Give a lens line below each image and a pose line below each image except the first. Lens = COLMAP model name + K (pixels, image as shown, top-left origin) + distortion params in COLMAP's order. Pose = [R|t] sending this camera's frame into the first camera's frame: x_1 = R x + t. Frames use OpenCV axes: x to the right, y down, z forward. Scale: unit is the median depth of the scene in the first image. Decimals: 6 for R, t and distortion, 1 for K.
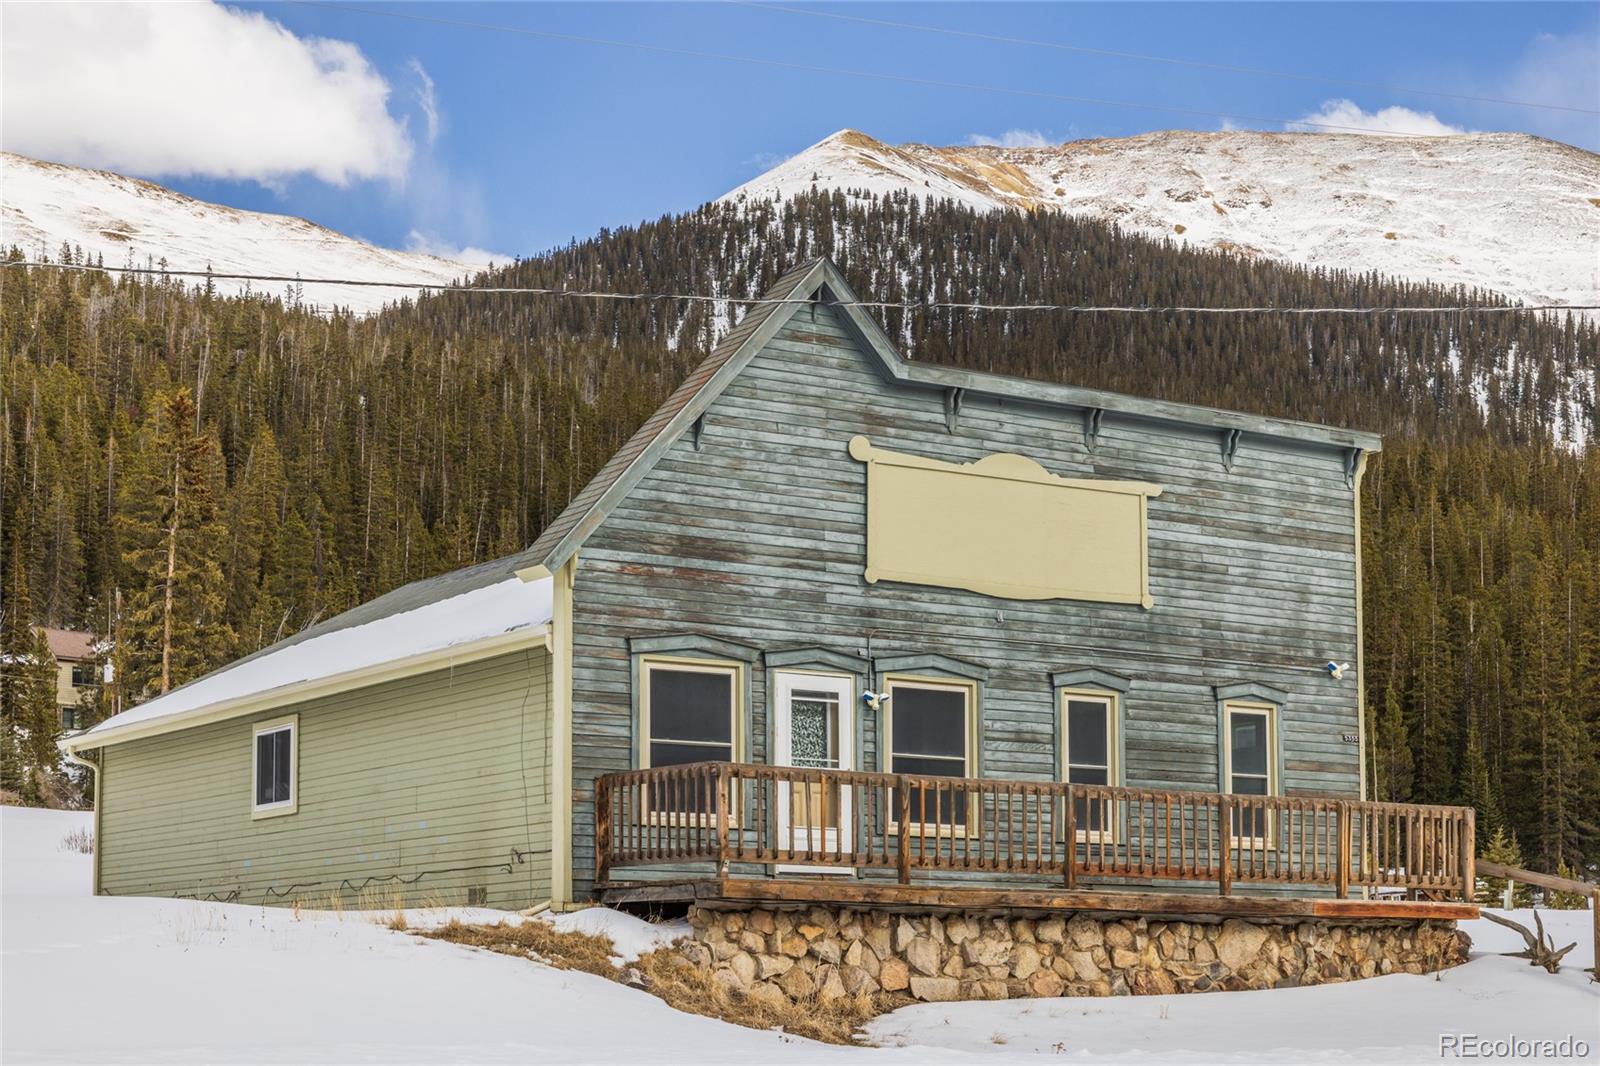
lens RADIAL K [[2805.6, 0, 736.0], [0, 2805.6, 785.8], [0, 0, 1]] dist [0.011118, -0.104786]
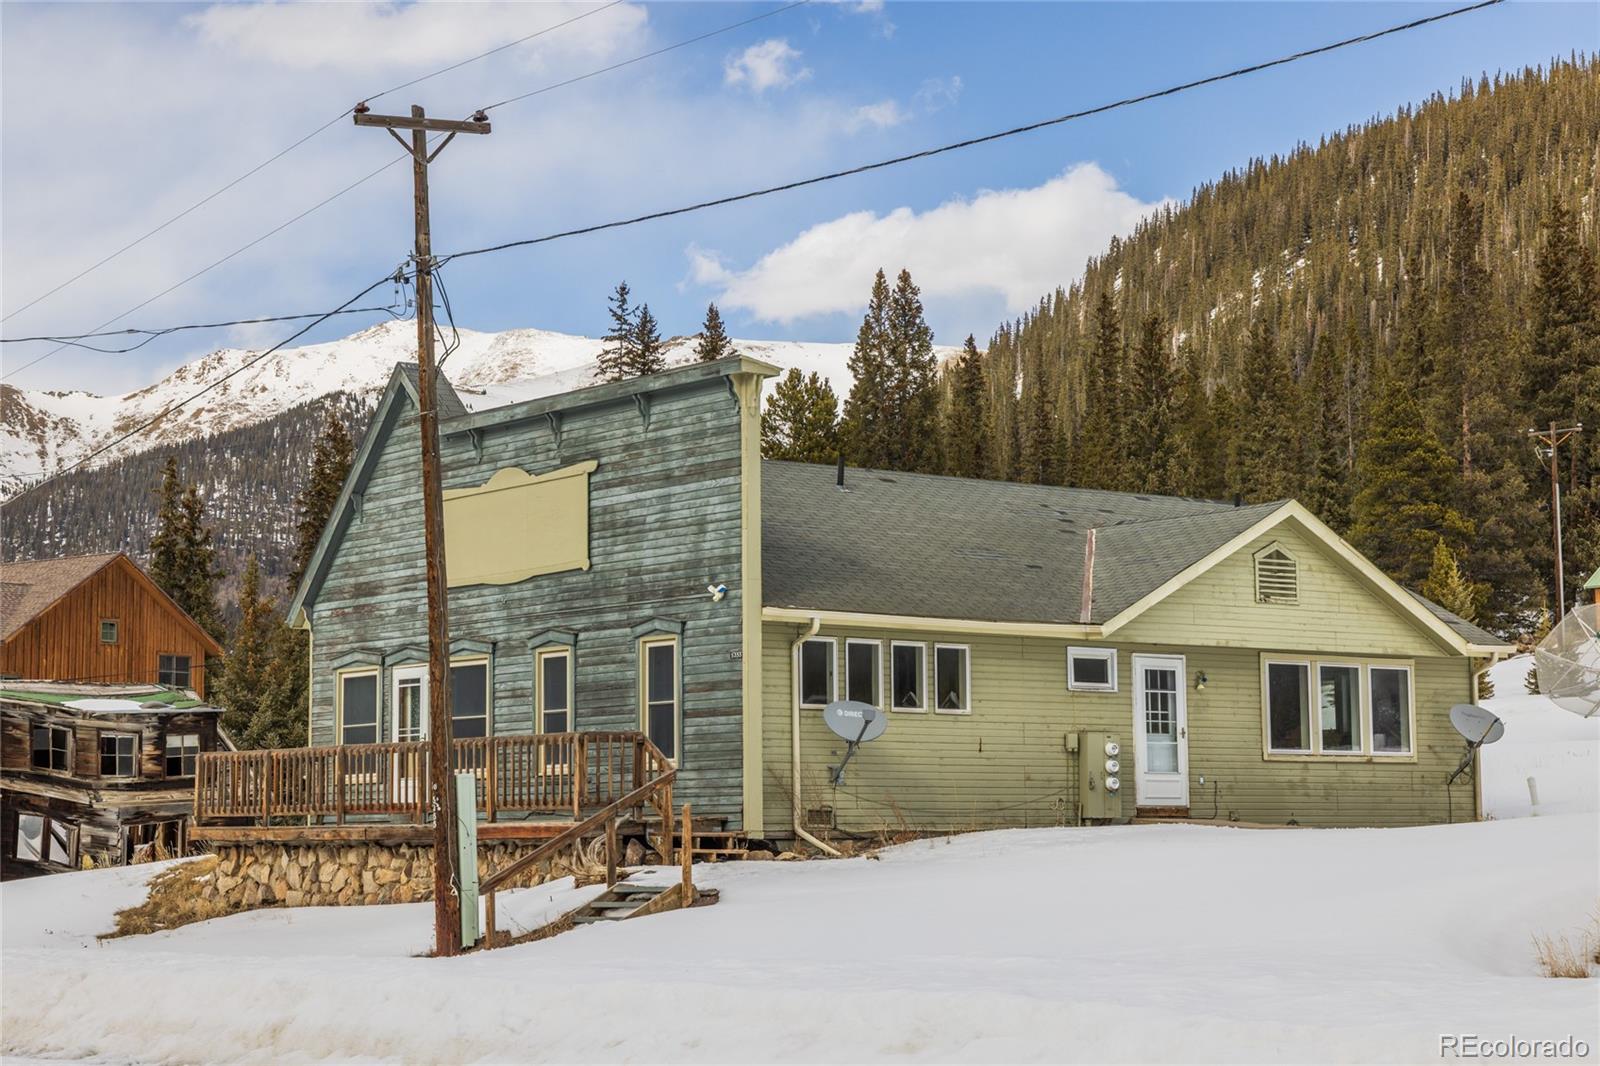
lens RADIAL K [[3005.2, 0, 800.0], [0, 3005.2, 533.0], [0, 0, 1]] dist [0.000973, -0.193242]
pose [[0.089503, -0.103342, -0.990611, 1.324447], [0.087975, 0.991535, -0.095490, 0.046429], [0.992094, -0.078603, 0.097837, 0.917470]]
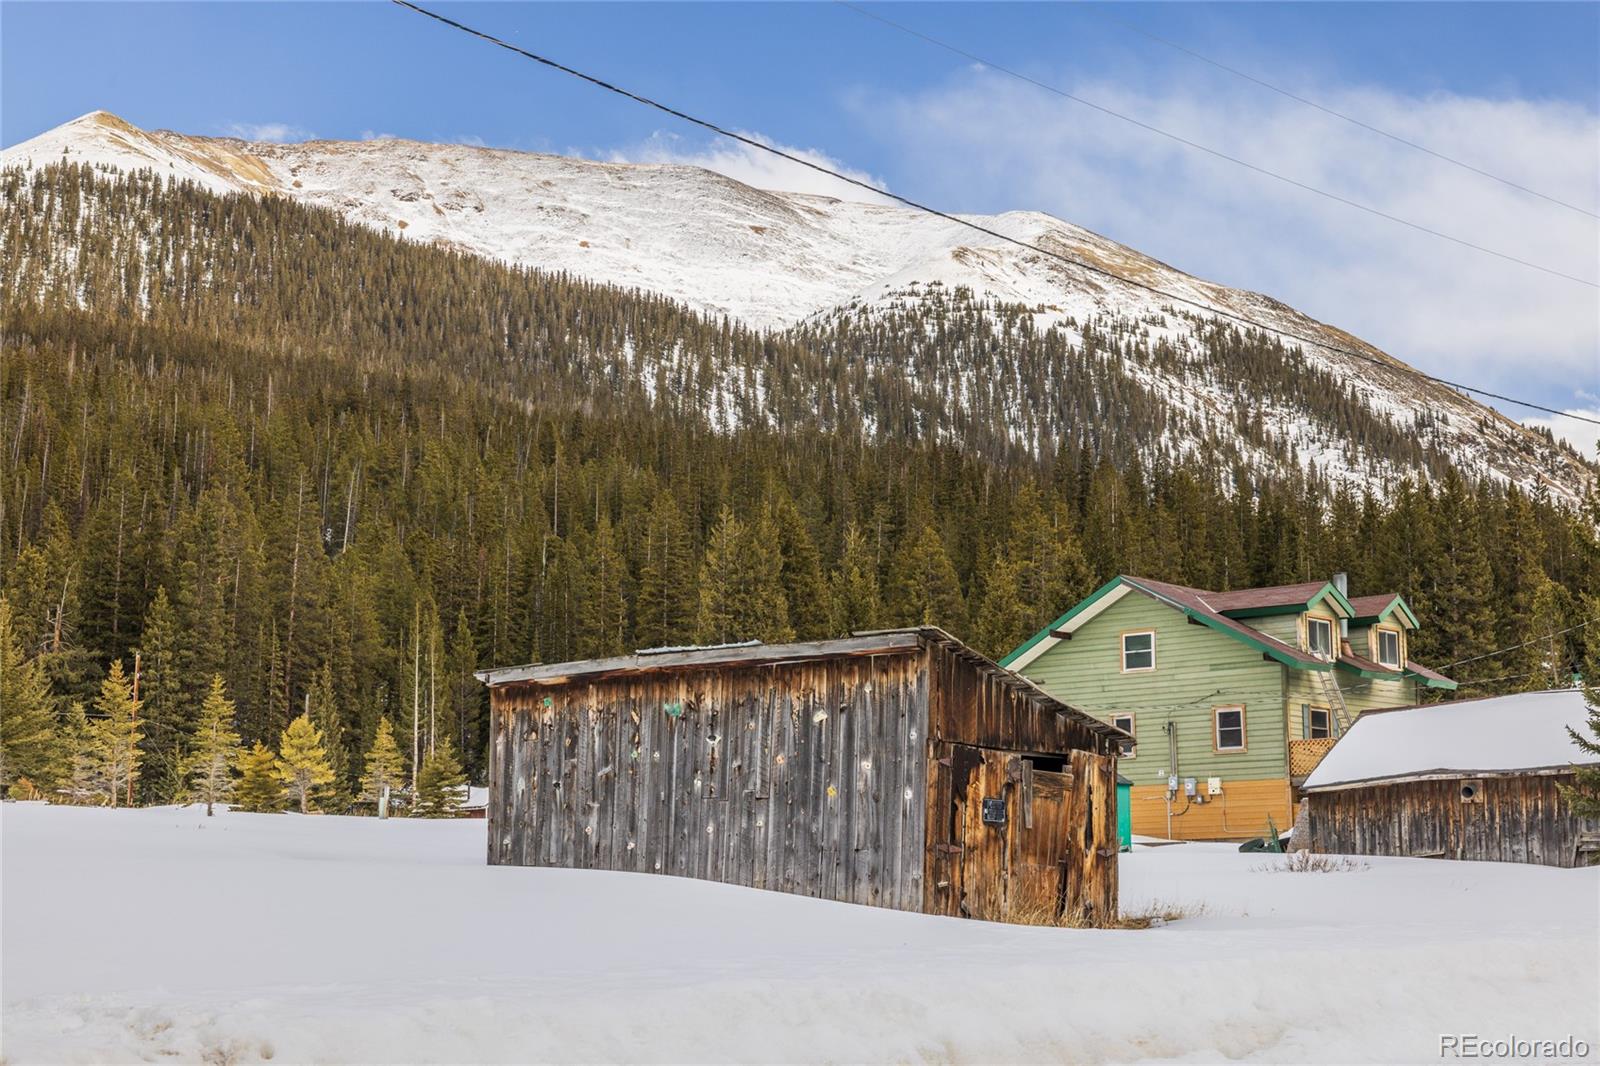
lens RADIAL K [[2497.7, 0, 769.0], [0, 2497.7, 531.4], [0, 0, 1]] dist [0.001420, -0.128042]
pose [[0.953936, 0.039464, 0.297405, 0.370810], [-0.017197, 0.996874, -0.077118, 0.027346], [-0.299518, 0.068451, 0.951632, 0.420667]]
